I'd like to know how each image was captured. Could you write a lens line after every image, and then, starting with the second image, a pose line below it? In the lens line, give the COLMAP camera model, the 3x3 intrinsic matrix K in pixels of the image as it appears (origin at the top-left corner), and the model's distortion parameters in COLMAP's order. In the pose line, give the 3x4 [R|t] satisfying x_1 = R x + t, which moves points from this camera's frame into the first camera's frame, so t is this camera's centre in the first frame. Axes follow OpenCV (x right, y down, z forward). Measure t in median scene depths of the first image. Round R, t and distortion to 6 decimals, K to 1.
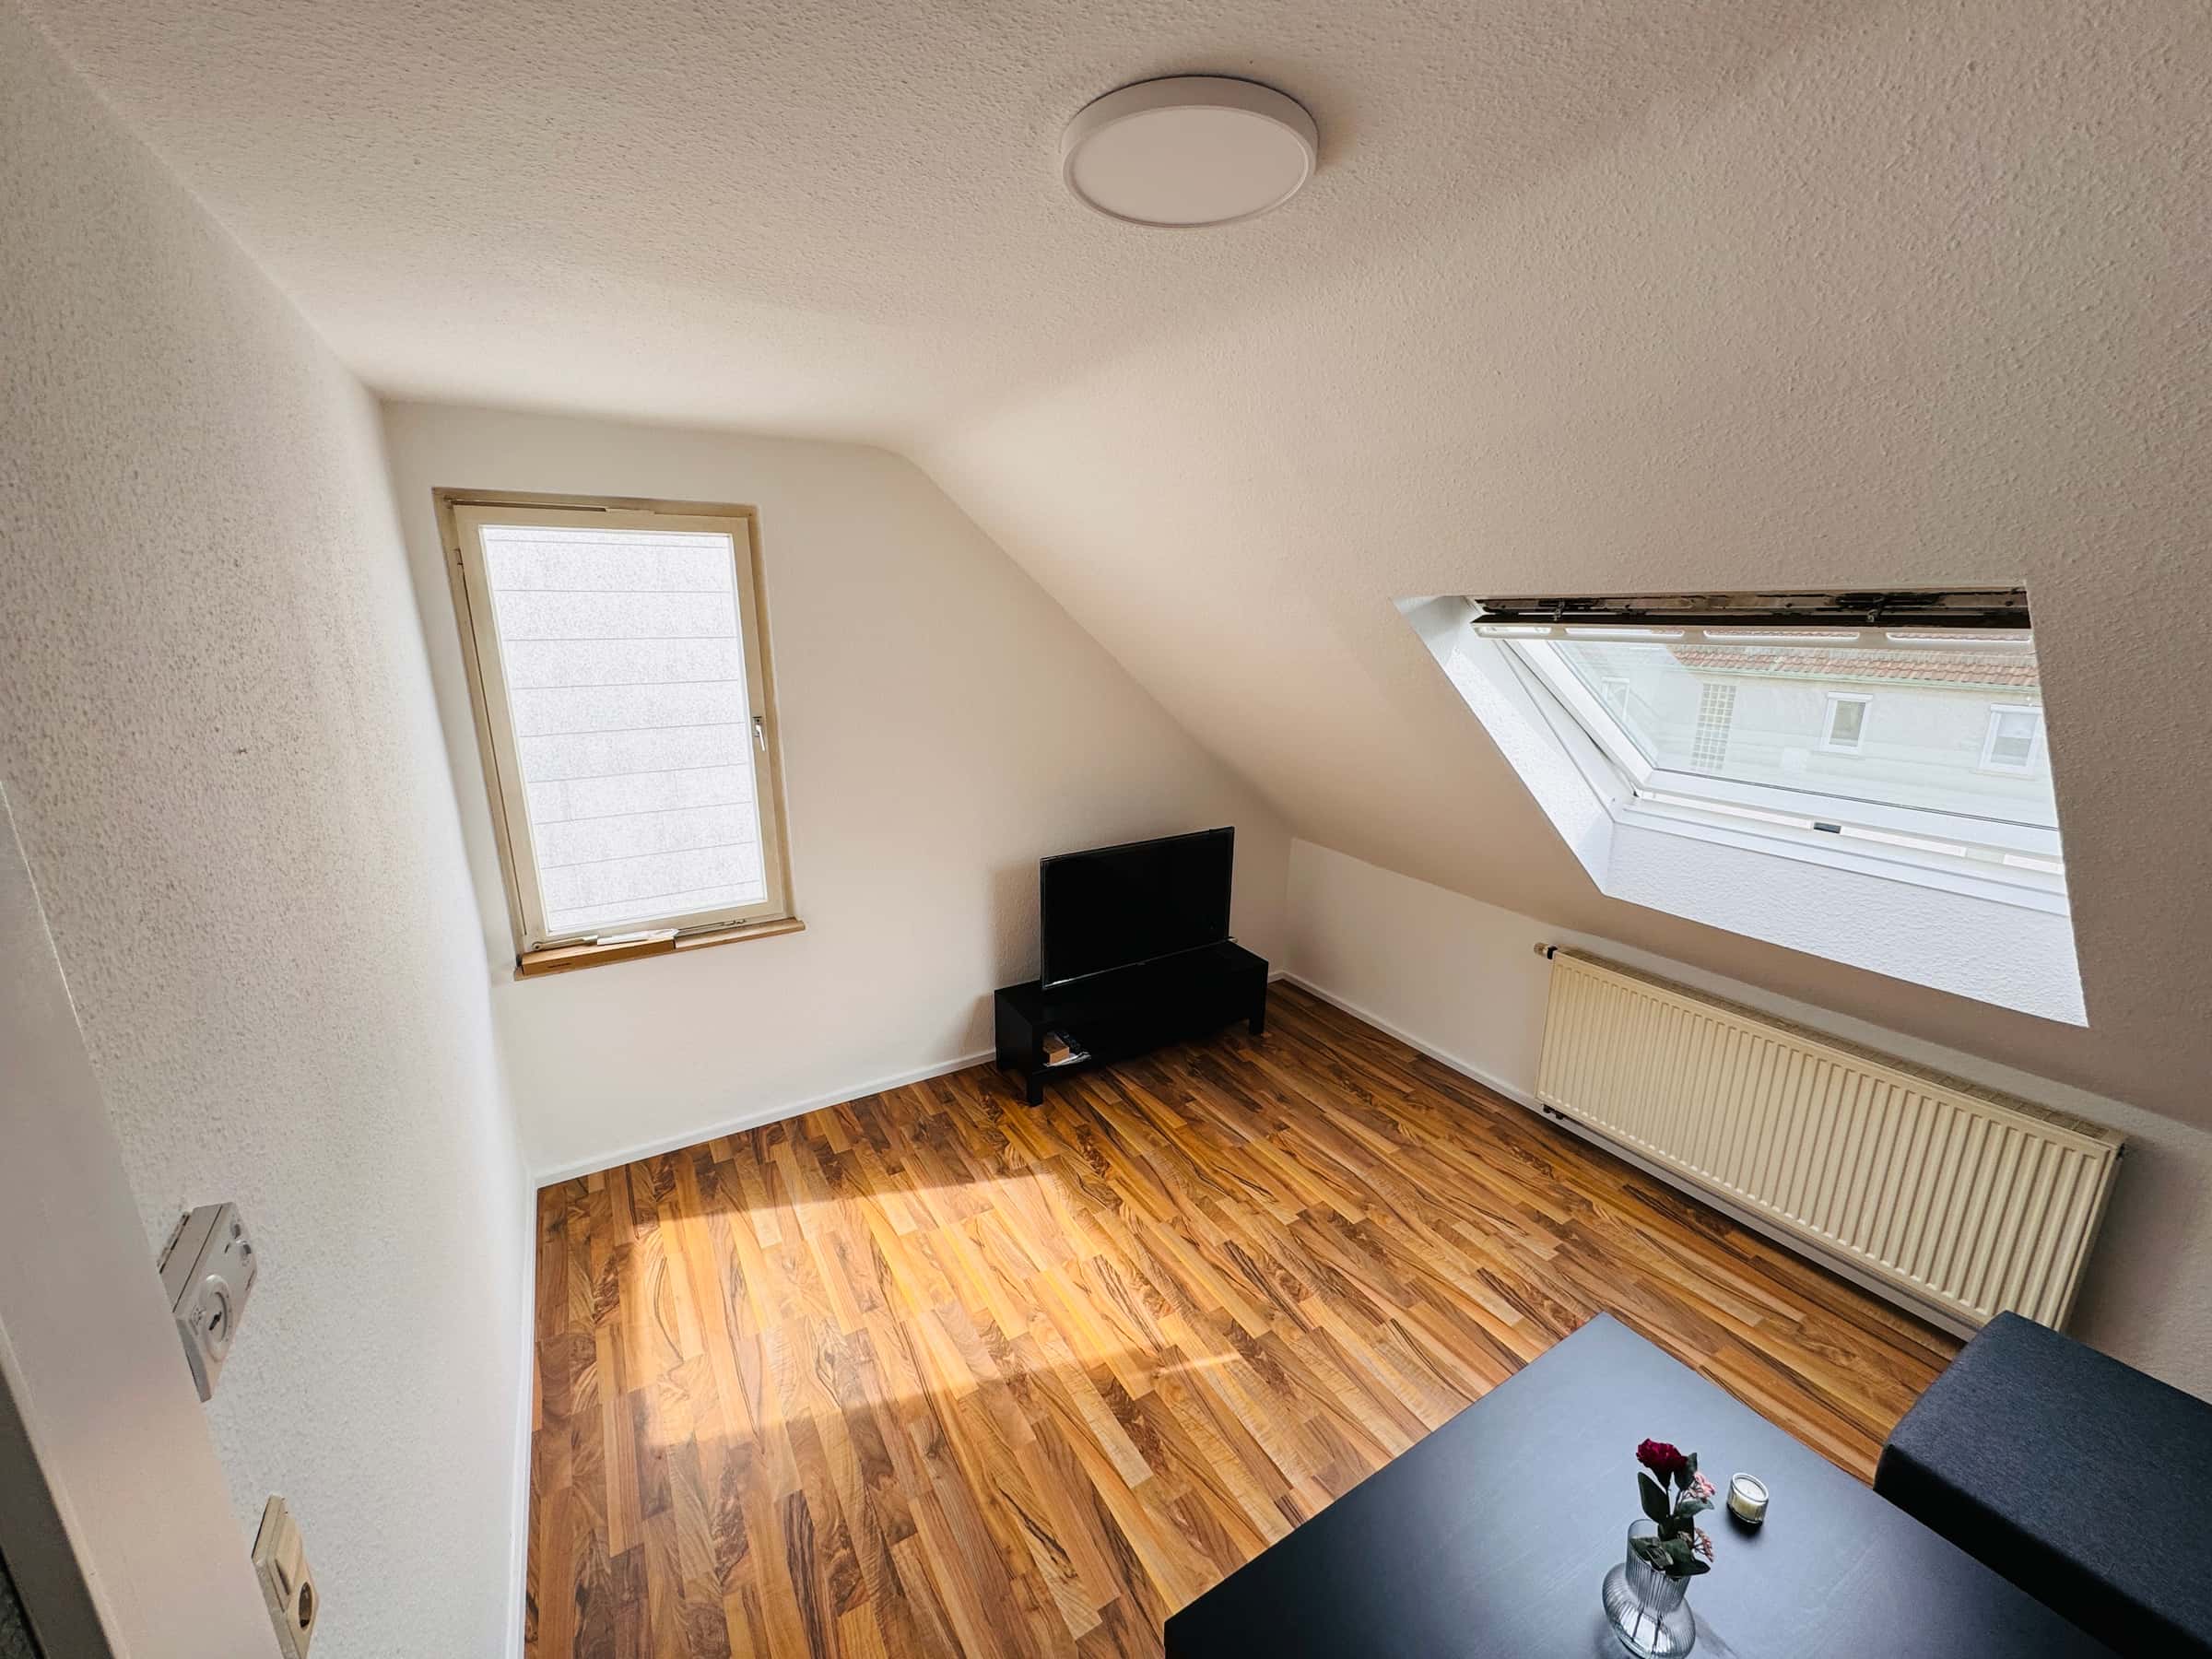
lens RADIAL K [[876.6, 0, 1107.6], [0, 876.6, 818.9], [0, 0, 1]] dist [-0.001465, -0.000369]
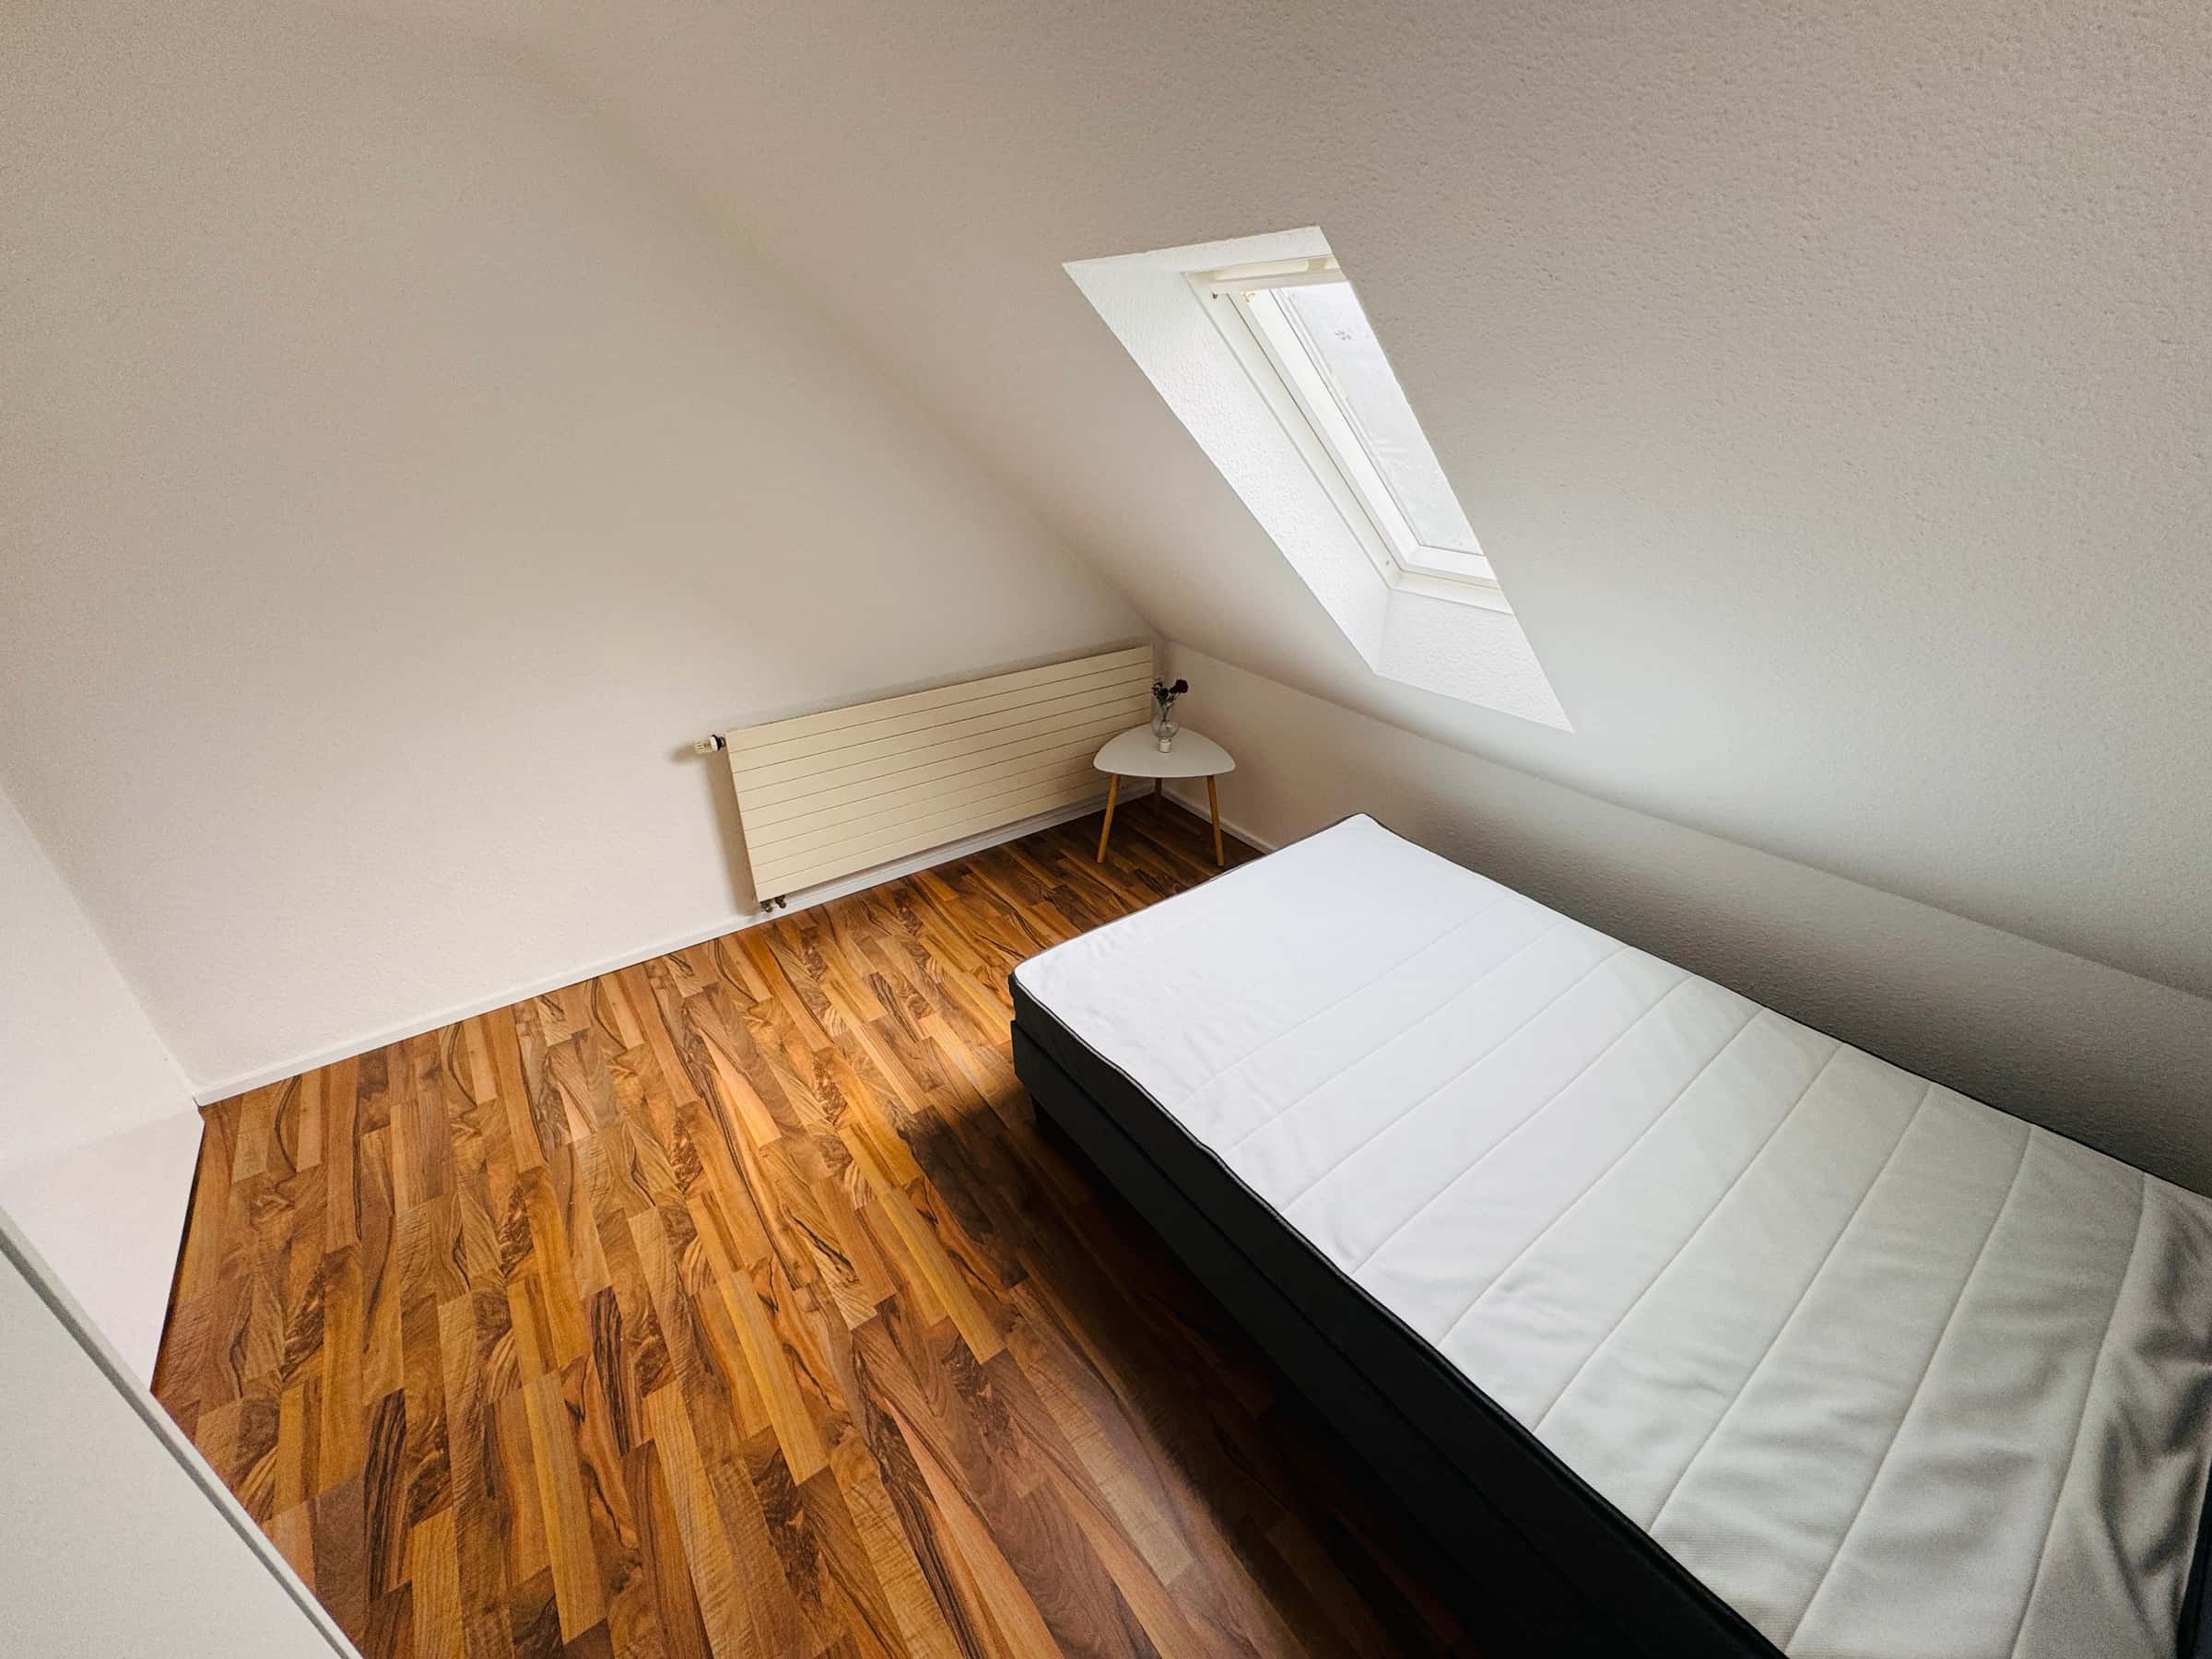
lens RADIAL K [[876.6, 0, 1103.1], [0, 876.6, 826.3], [0, 0, 1]] dist [-0.001465, -0.000369]
pose [[0.995371, -0.046350, 0.084193, 0.168764], [0.024987, 0.970702, 0.238985, 0.054653], [-0.092803, -0.235775, 0.967366, 0.044309]]
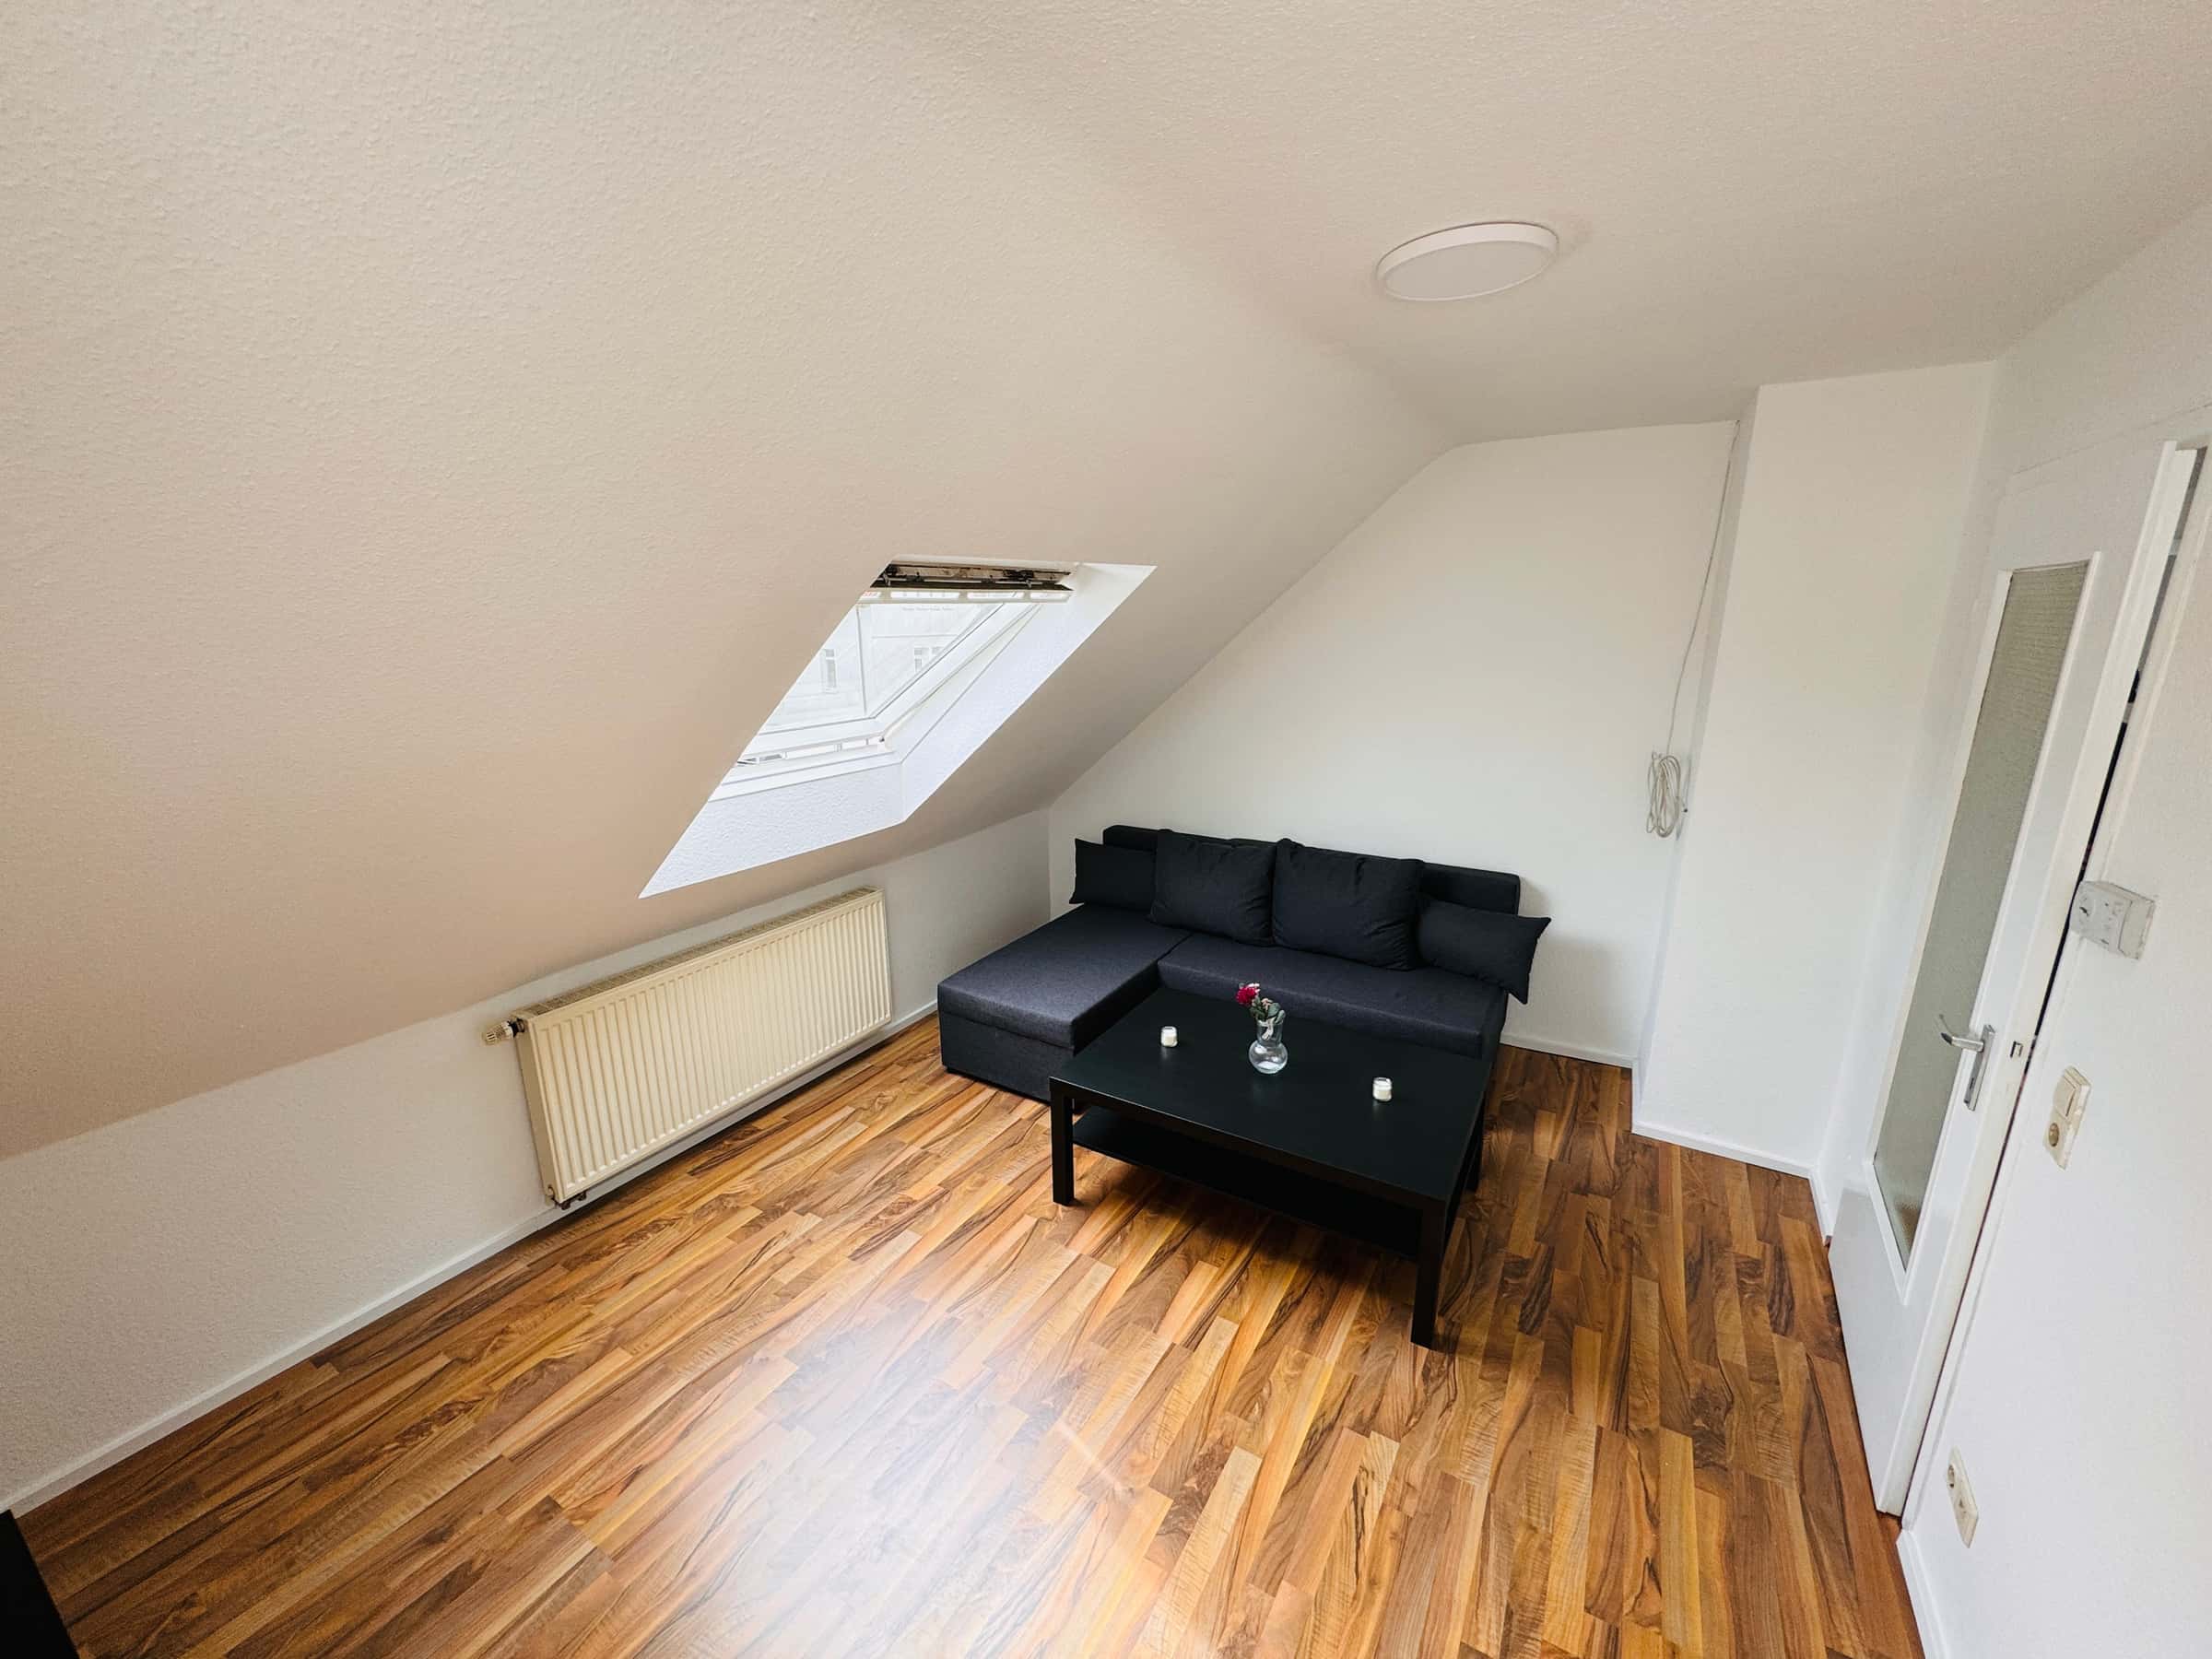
lens RADIAL K [[876.6, 0, 1102.2], [0, 876.6, 825.5], [0, 0, 1]] dist [-0.001465, -0.000369]
pose [[-0.462748, -0.210576, 0.861117, -0.543732], [0.214556, 0.915894, 0.339270, -0.244541], [-0.860133, 0.341755, -0.378648, 1.182202]]
